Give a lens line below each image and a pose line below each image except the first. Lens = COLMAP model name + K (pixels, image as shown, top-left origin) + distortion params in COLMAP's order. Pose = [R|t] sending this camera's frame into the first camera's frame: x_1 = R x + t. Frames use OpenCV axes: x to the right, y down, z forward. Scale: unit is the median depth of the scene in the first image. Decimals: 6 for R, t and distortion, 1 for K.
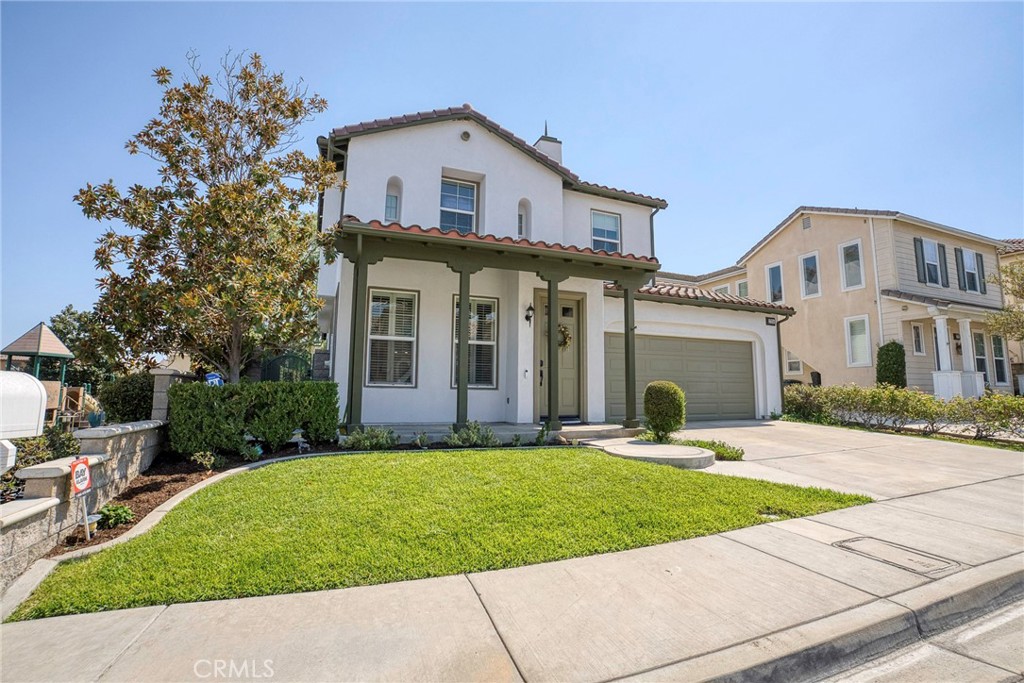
lens RADIAL K [[474.6, 0, 512.0], [0, 474.6, 341.5], [0, 0, 1]] dist [-0.000924, 0.000112]
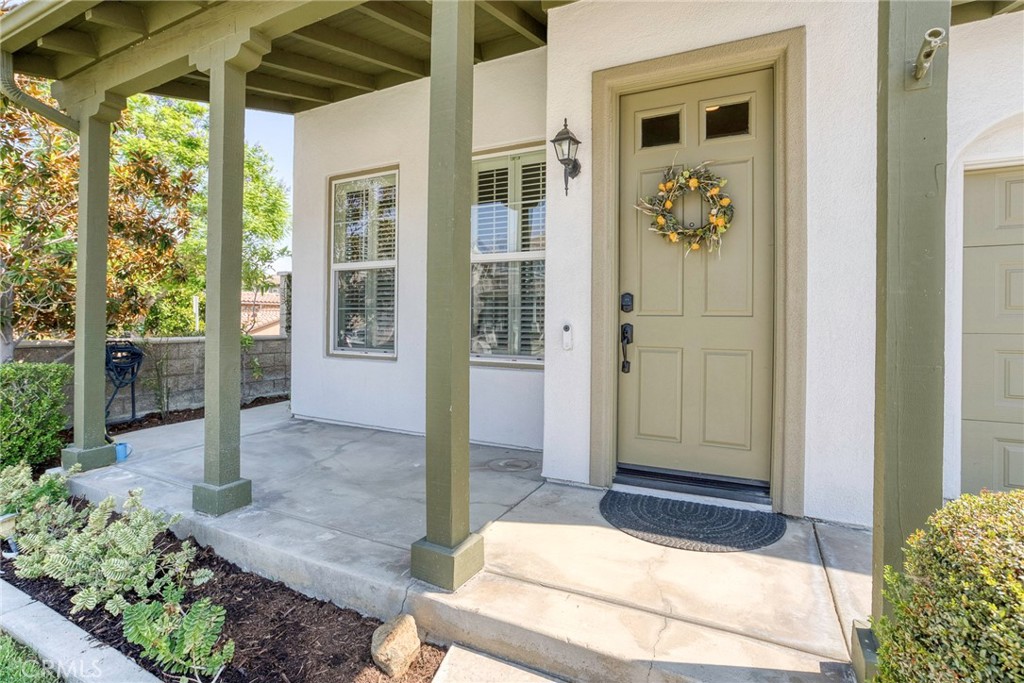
lens RADIAL K [[466.9, 0, 536.8], [0, 466.9, 319.6], [0, 0, 1]] dist [-0.018173, 0.000036]
pose [[0.709127, -0.005074, -0.705063, 0.202779], [0.080771, 0.993976, 0.074084, 0.023604], [0.700439, -0.109484, 0.705264, 0.616240]]
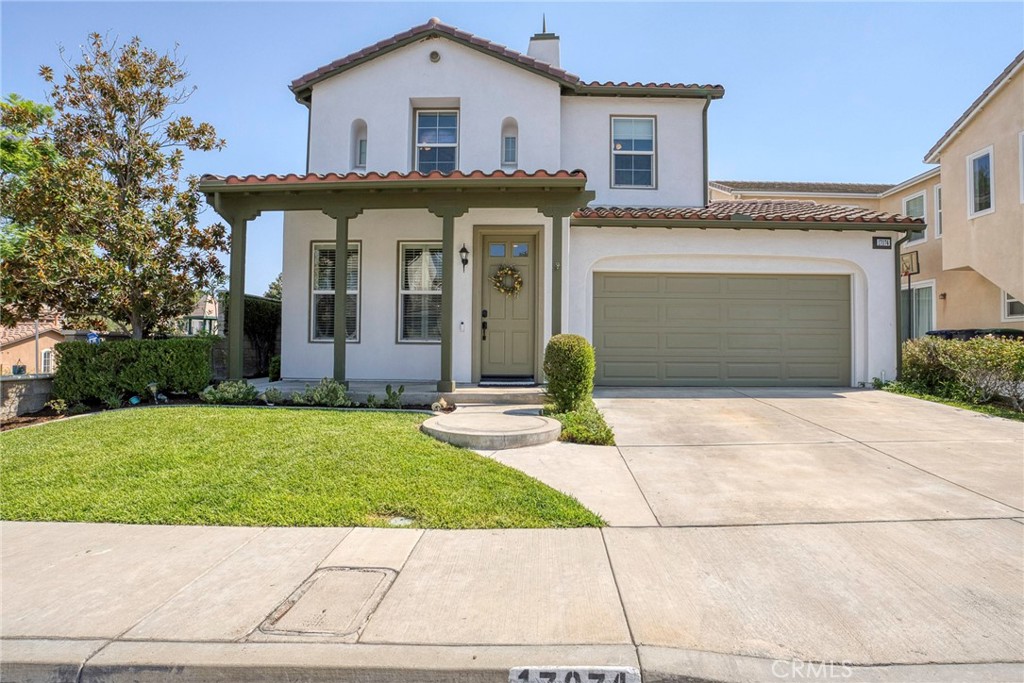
lens RADIAL K [[499.9, 0, 512.0], [0, 499.9, 341.5], [0, 0, 1]] dist [-0.003357, 0.000363]
pose [[0.917665, -0.006311, -0.397305, 0.388373], [0.042471, 0.995704, 0.082282, 0.019012], [0.395079, -0.092382, 0.913990, 0.164422]]
